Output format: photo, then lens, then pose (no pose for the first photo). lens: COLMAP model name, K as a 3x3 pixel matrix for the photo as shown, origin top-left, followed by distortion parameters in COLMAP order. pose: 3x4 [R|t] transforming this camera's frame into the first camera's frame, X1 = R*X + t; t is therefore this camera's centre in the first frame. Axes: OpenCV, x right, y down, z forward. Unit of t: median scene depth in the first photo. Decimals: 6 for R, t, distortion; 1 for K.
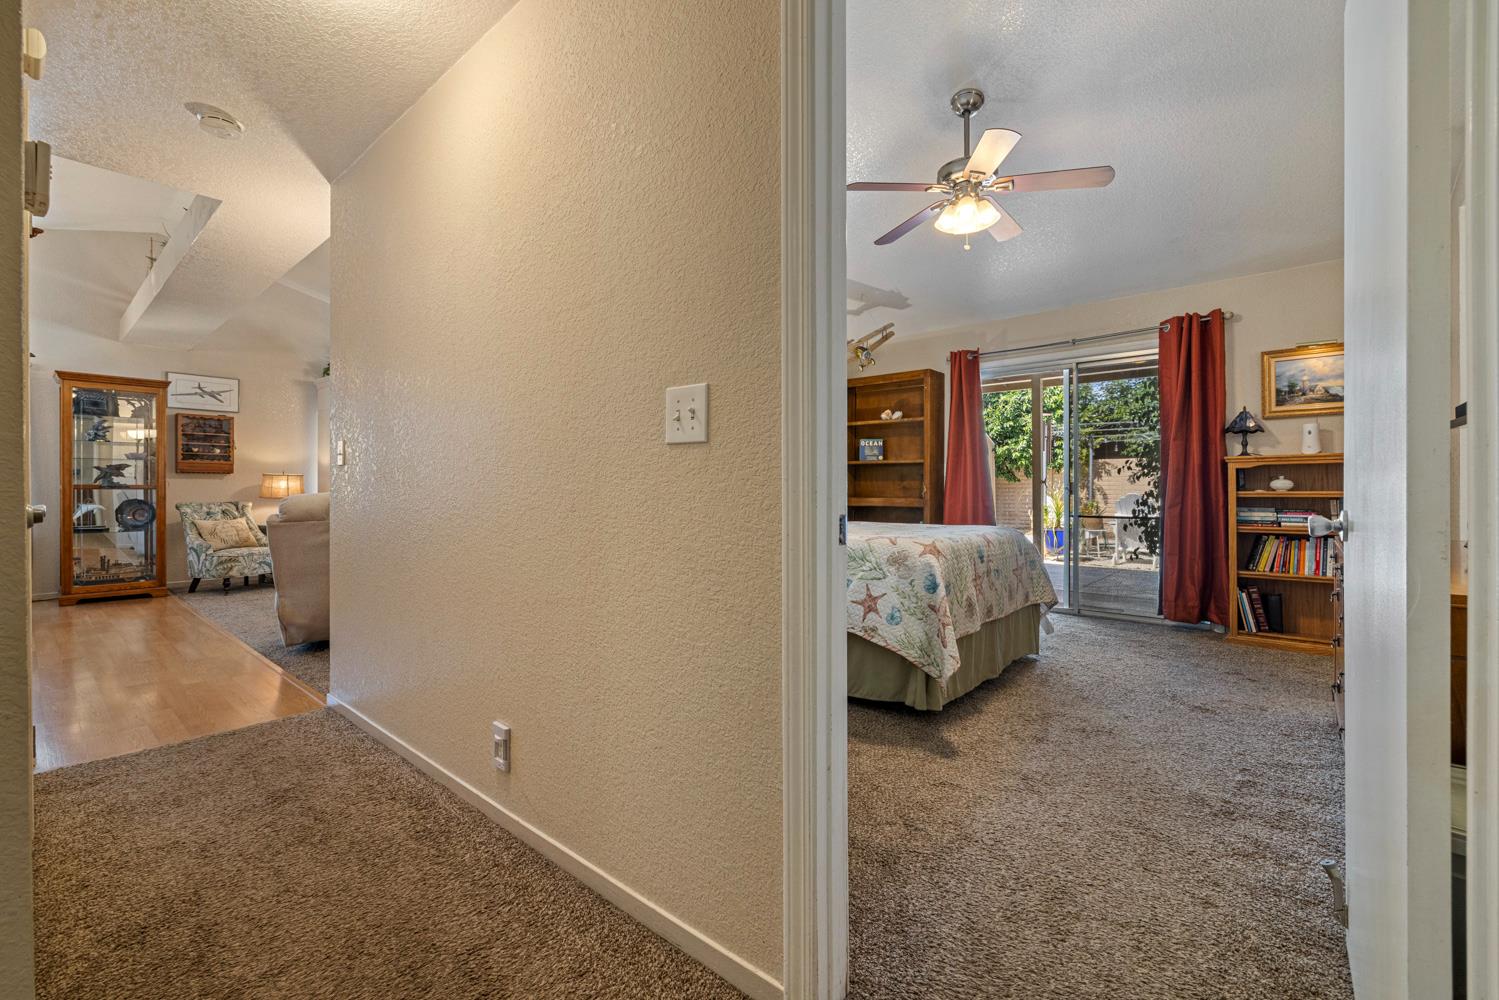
lens RADIAL K [[631.9, 0, 744.0], [0, 631.9, 480.6], [0, 0, 1]] dist [-0.000259, -0.000086]
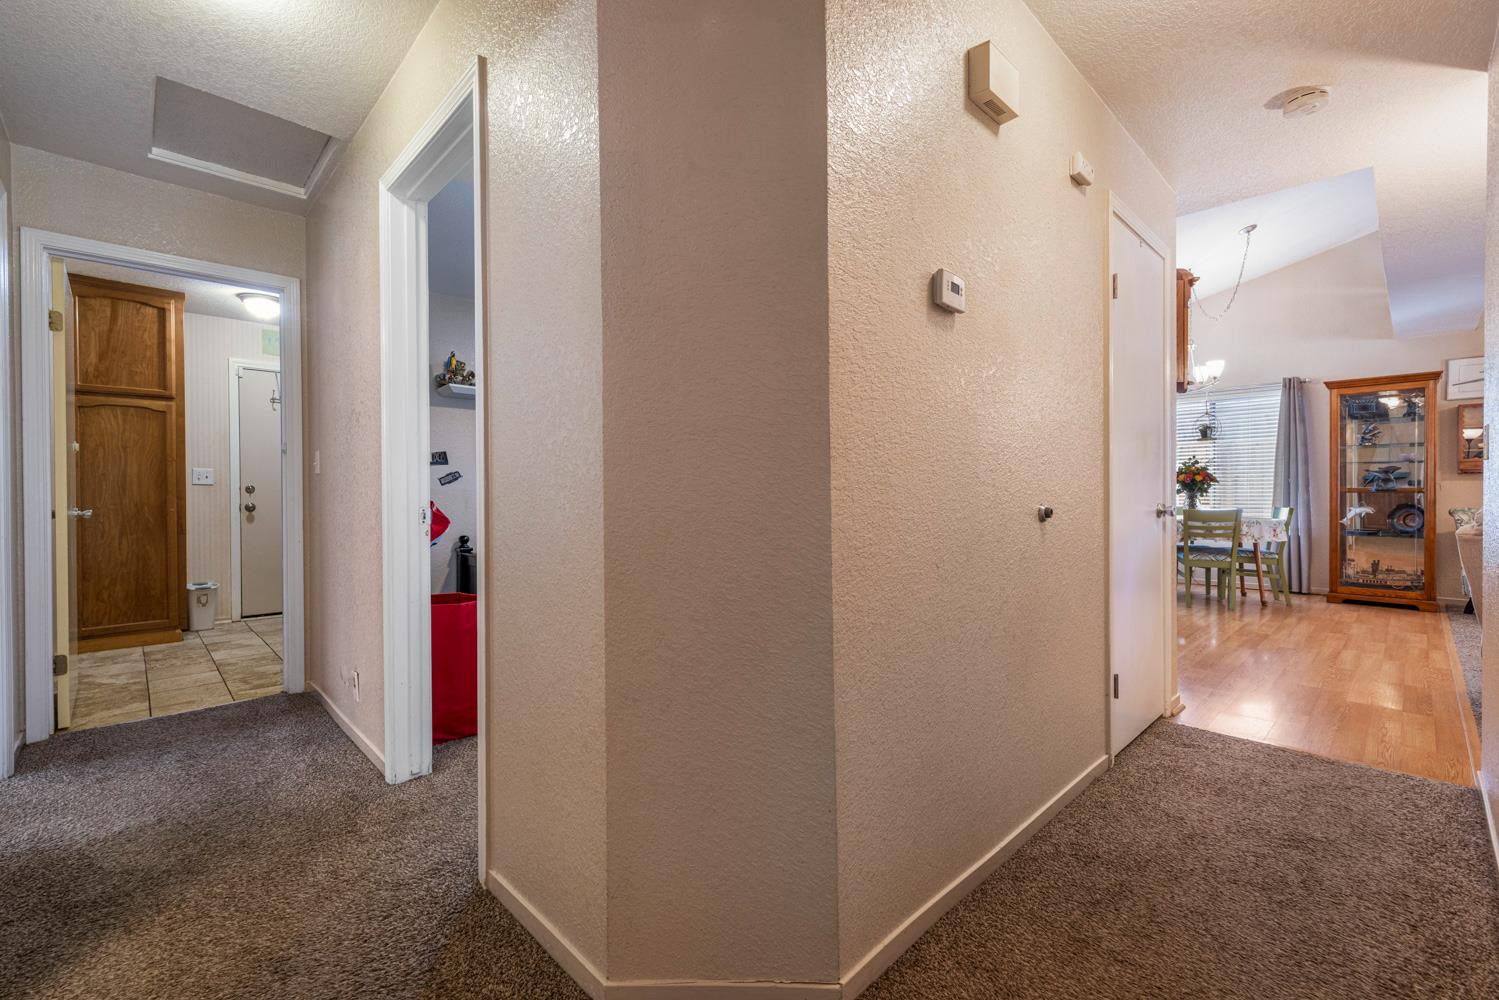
lens RADIAL K [[631.9, 0, 737.9], [0, 631.9, 498.1], [0, 0, 1]] dist [-0.000259, -0.000086]
pose [[-0.089018, 0.008988, -0.995989, 0.116350], [0.014021, 0.999872, 0.007770, 0.000240], [0.995931, -0.013273, -0.089133, 0.159407]]
